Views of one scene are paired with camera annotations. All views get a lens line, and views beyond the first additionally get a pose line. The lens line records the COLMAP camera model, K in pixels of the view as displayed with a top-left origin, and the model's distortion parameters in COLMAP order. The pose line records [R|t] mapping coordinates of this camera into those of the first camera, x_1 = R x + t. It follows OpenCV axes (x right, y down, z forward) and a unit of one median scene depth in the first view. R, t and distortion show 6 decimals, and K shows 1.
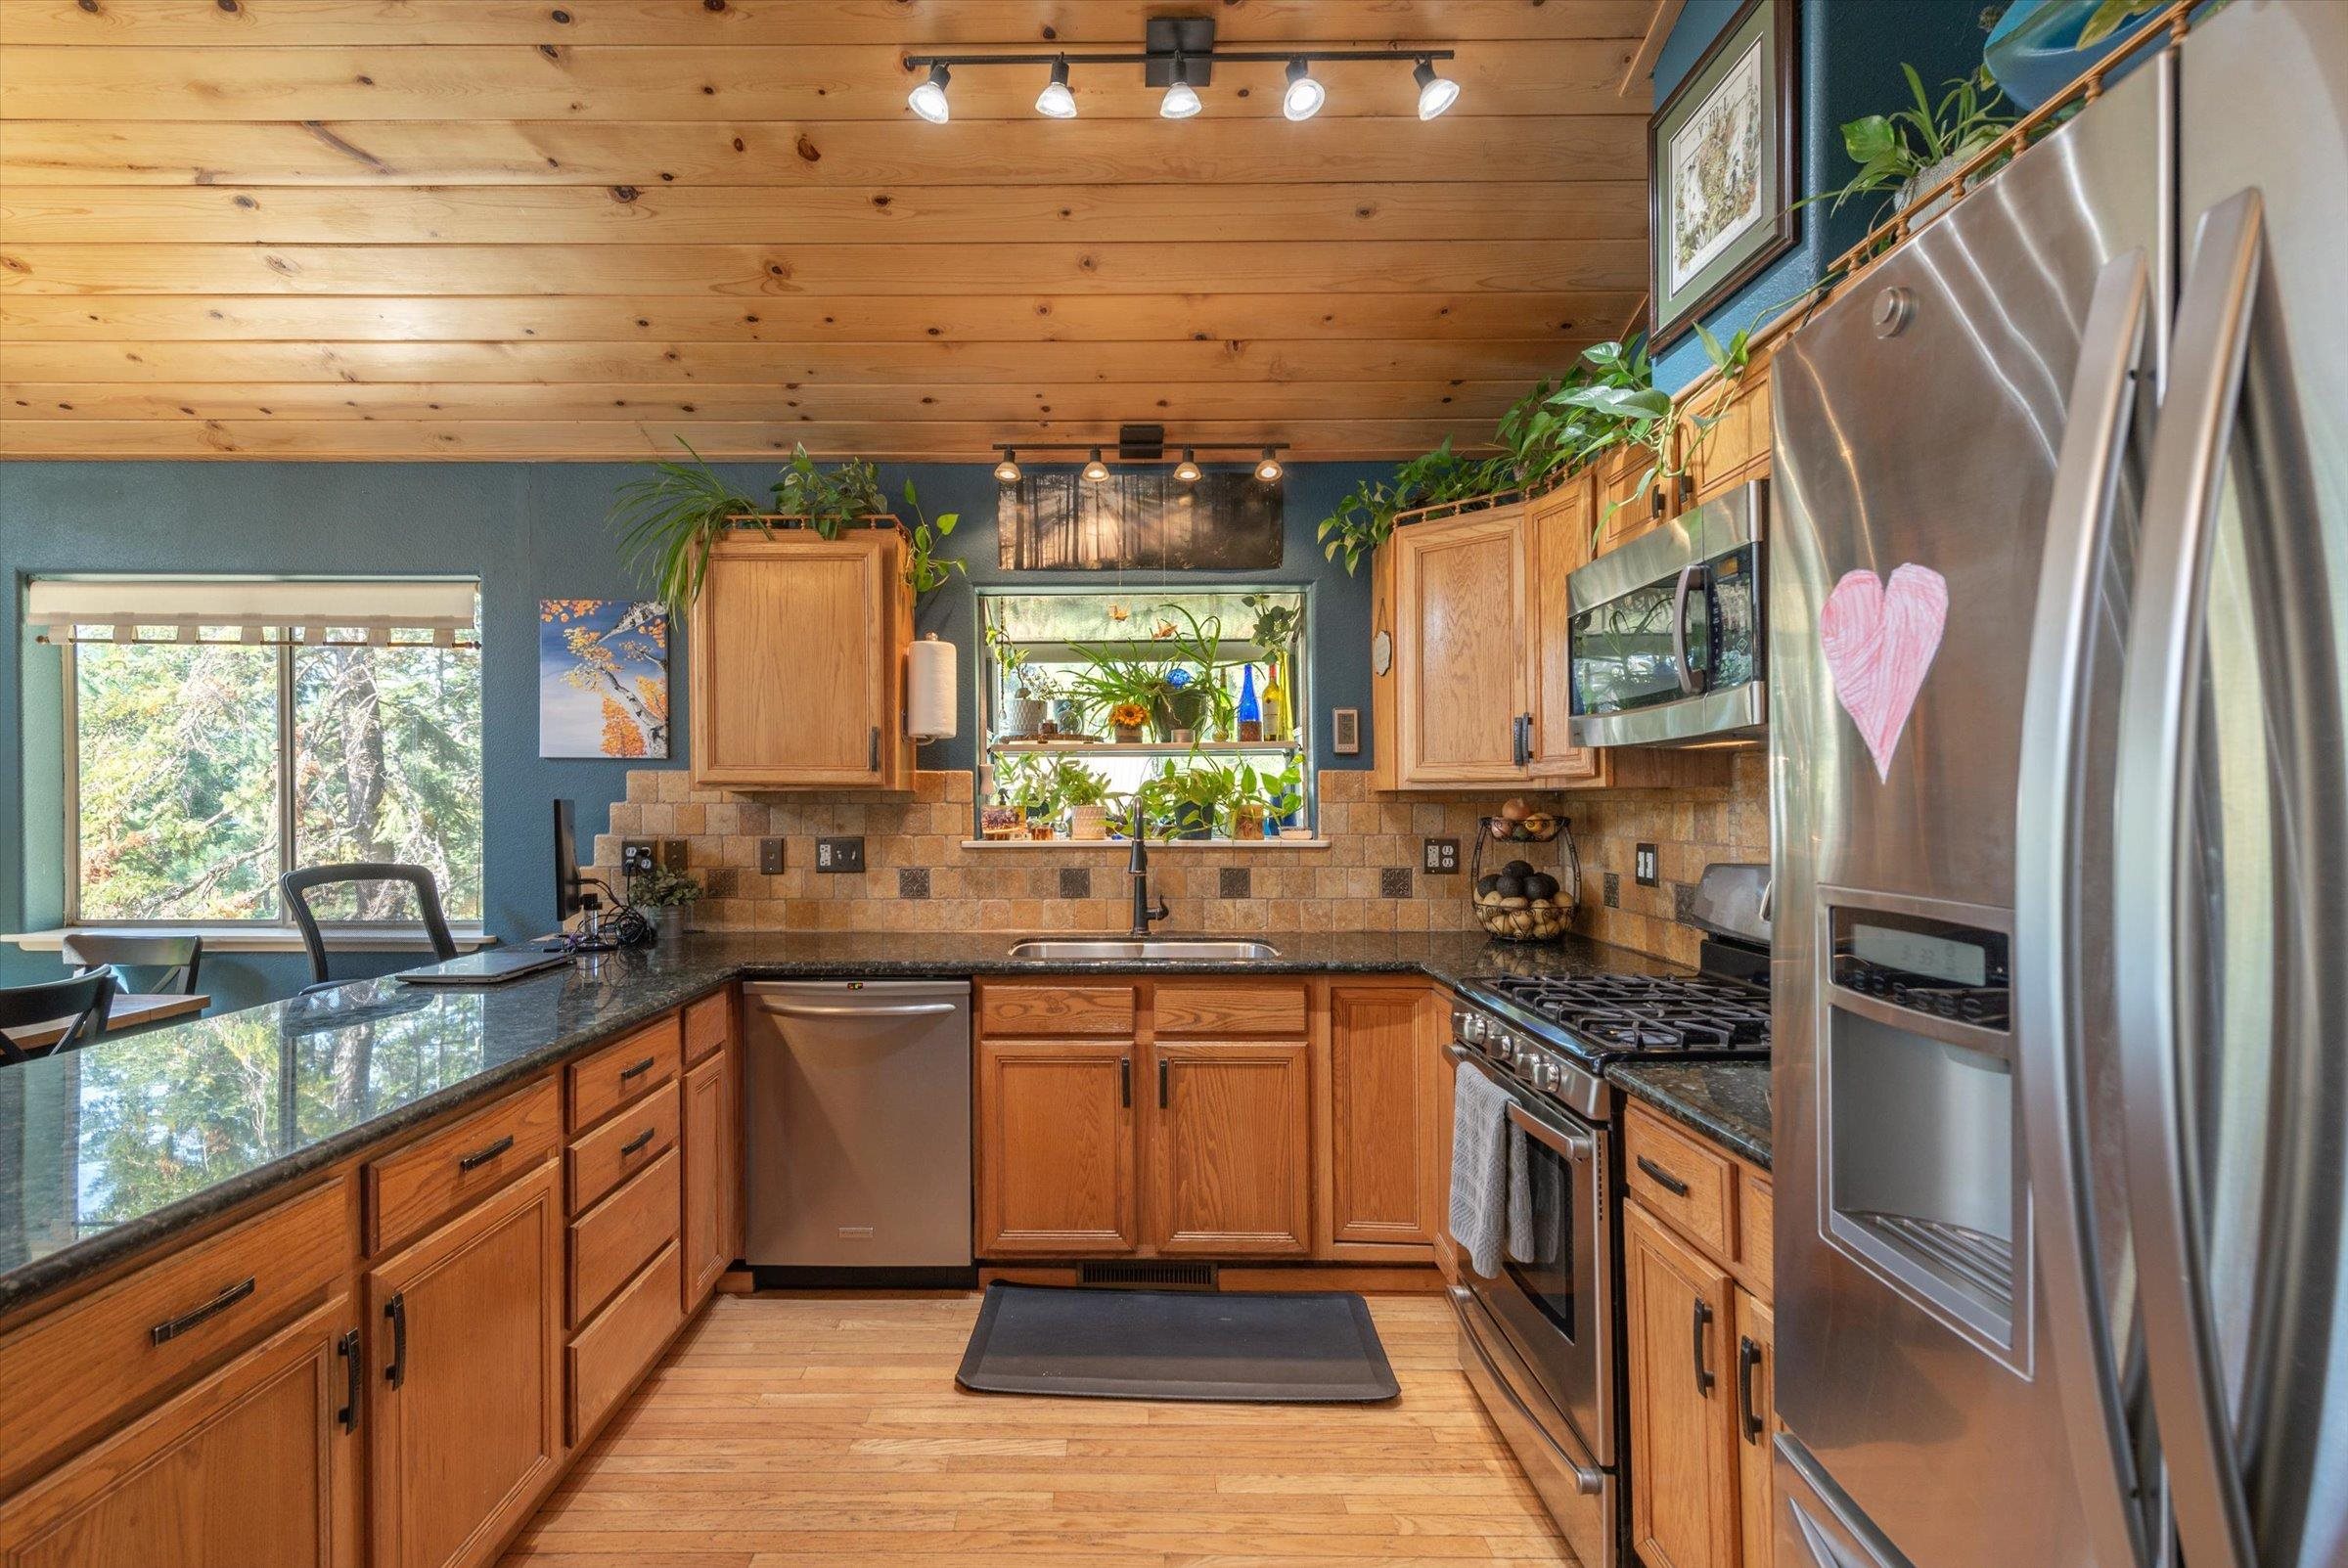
lens RADIAL K [[1086.1, 0, 1096.1], [0, 1086.1, 812.5], [0, 0, 1]] dist [0.019766, -0.000225]
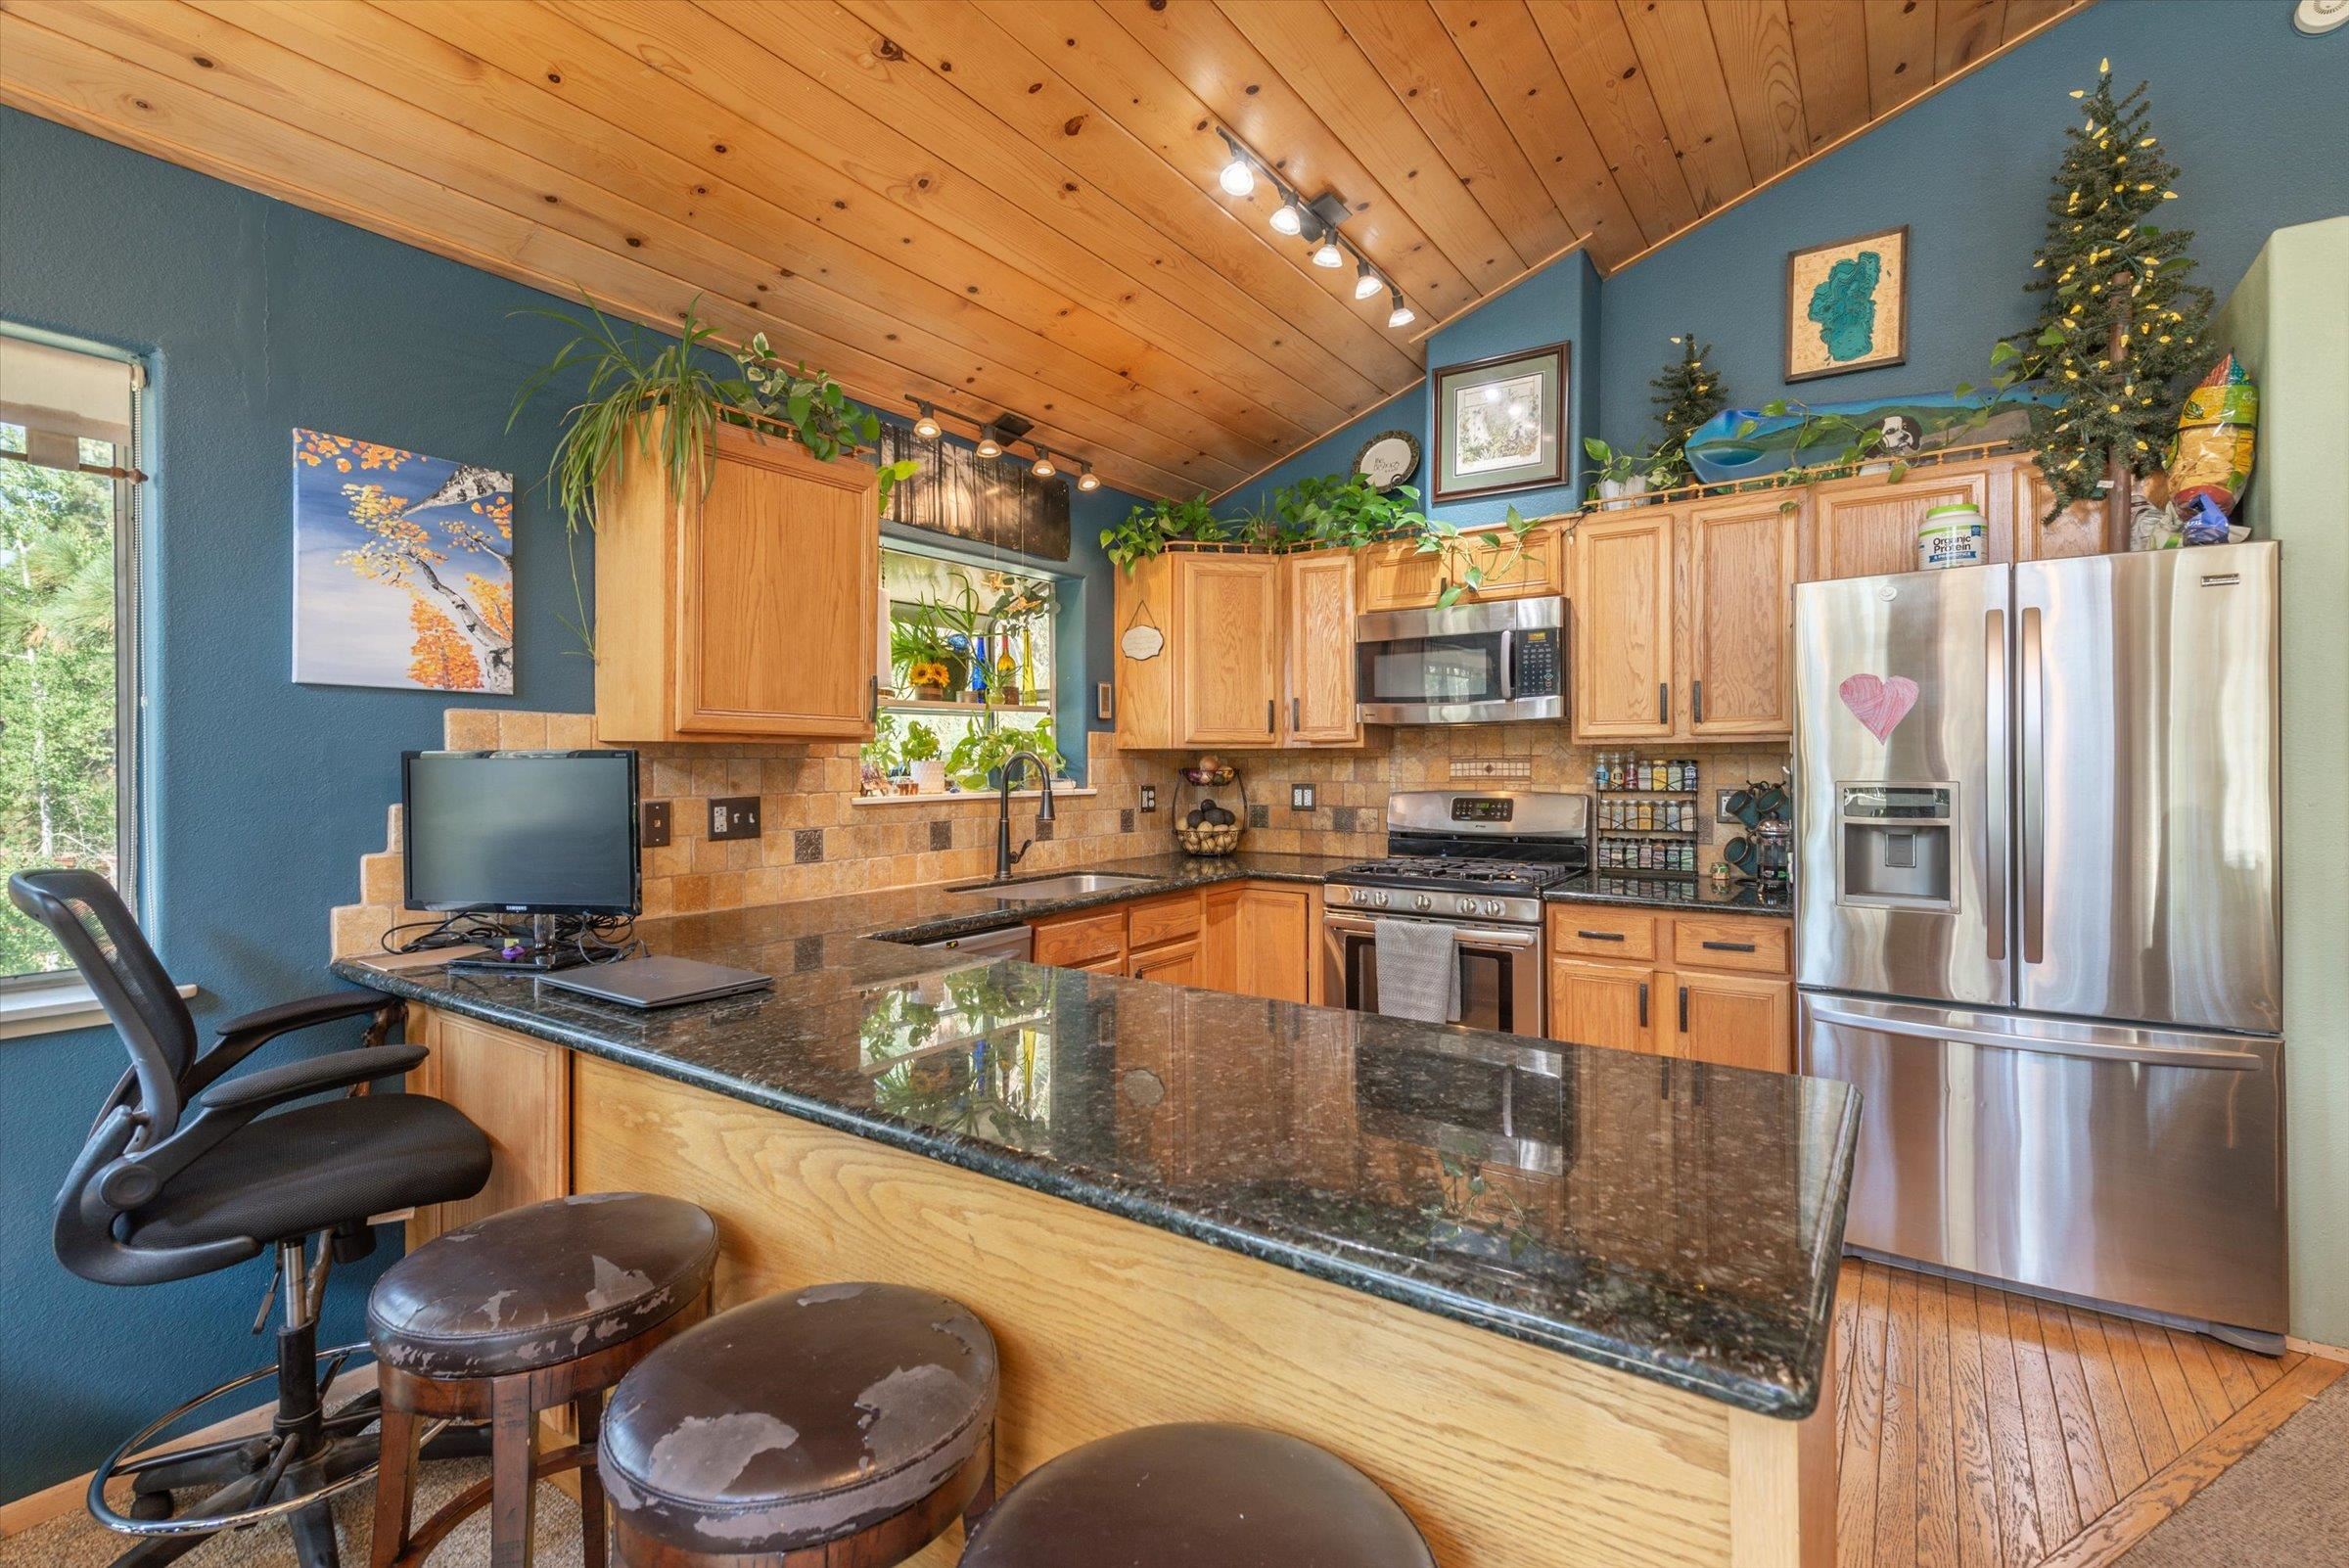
lens RADIAL K [[1053.7, 0, 1173.9], [0, 1053.7, 765.6], [0, 0, 1]] dist [0.018490, -0.007941]
pose [[0.565482, -0.003781, 0.824752, -0.723849], [0.011071, 0.999934, -0.003007, 0.004062], [-0.824686, 0.010831, 0.565486, 0.251066]]
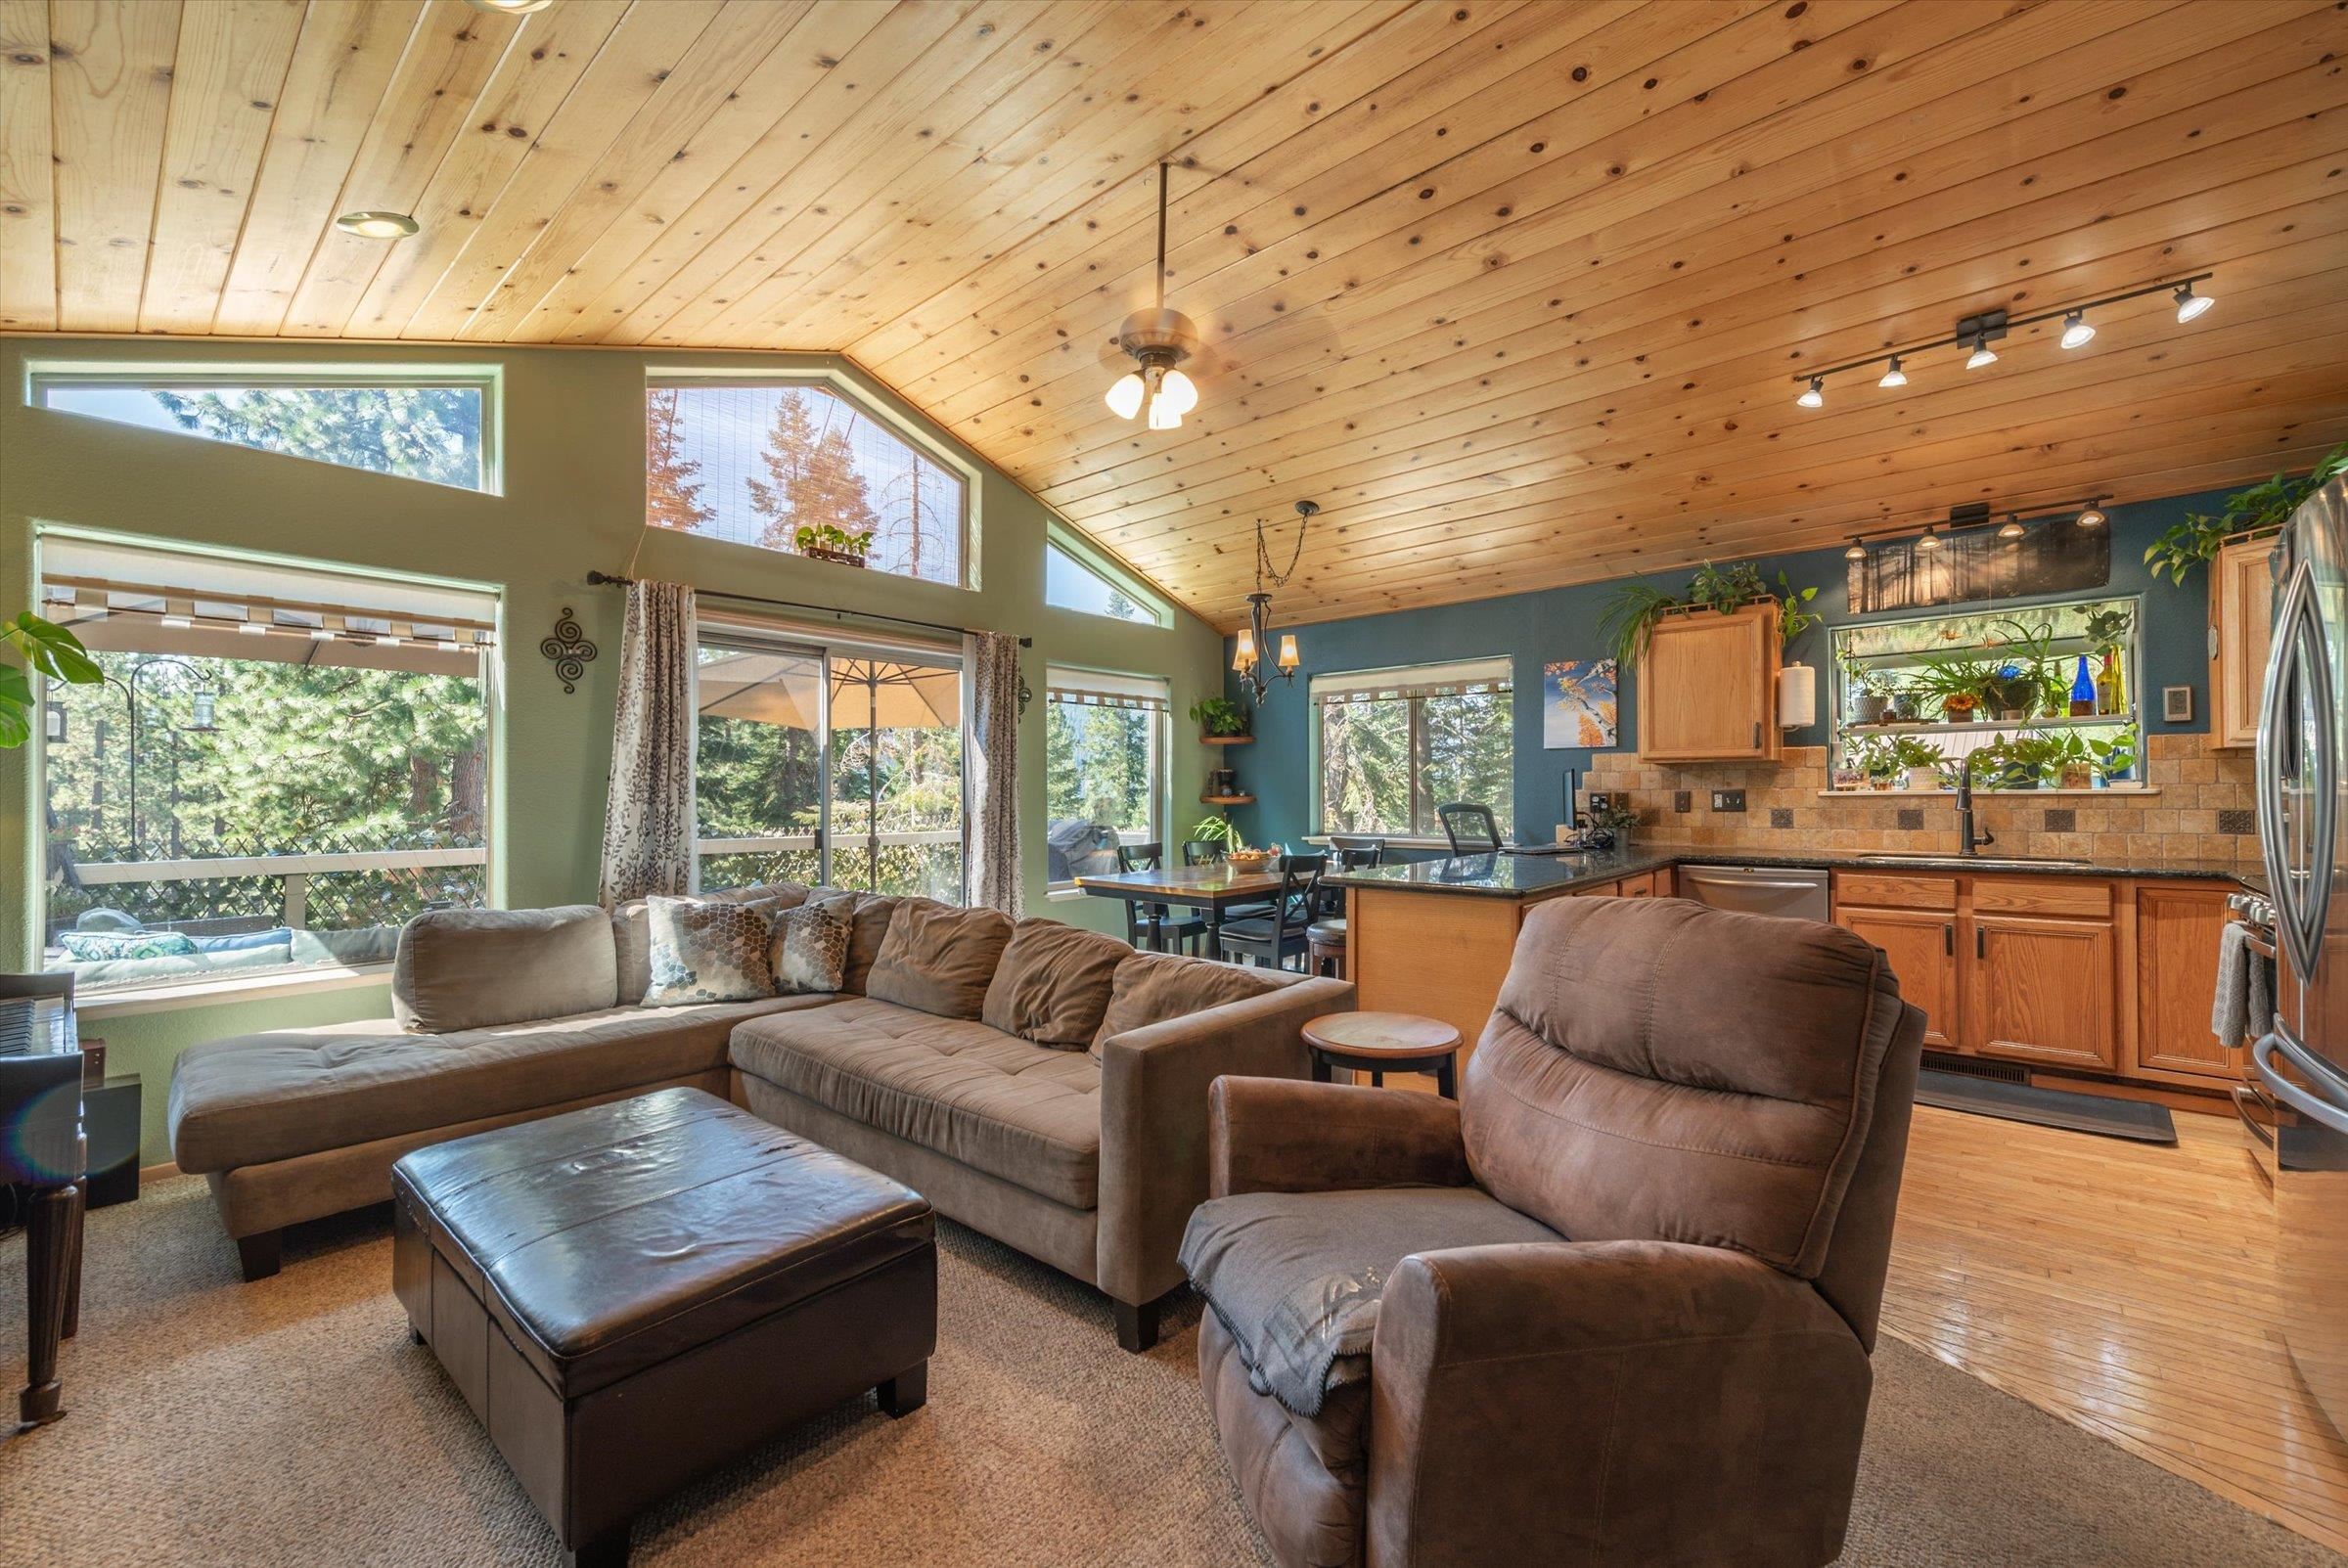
lens RADIAL K [[931.2, 0, 1184.2], [0, 931.2, 806.1], [0, 0, 1]] dist [0.014047, -0.004777]
pose [[0.769138, 0.001359, -0.639082, 0.035816], [0.004838, 0.999957, 0.007949, 0.031977], [0.639065, -0.009205, 0.769098, -0.618033]]
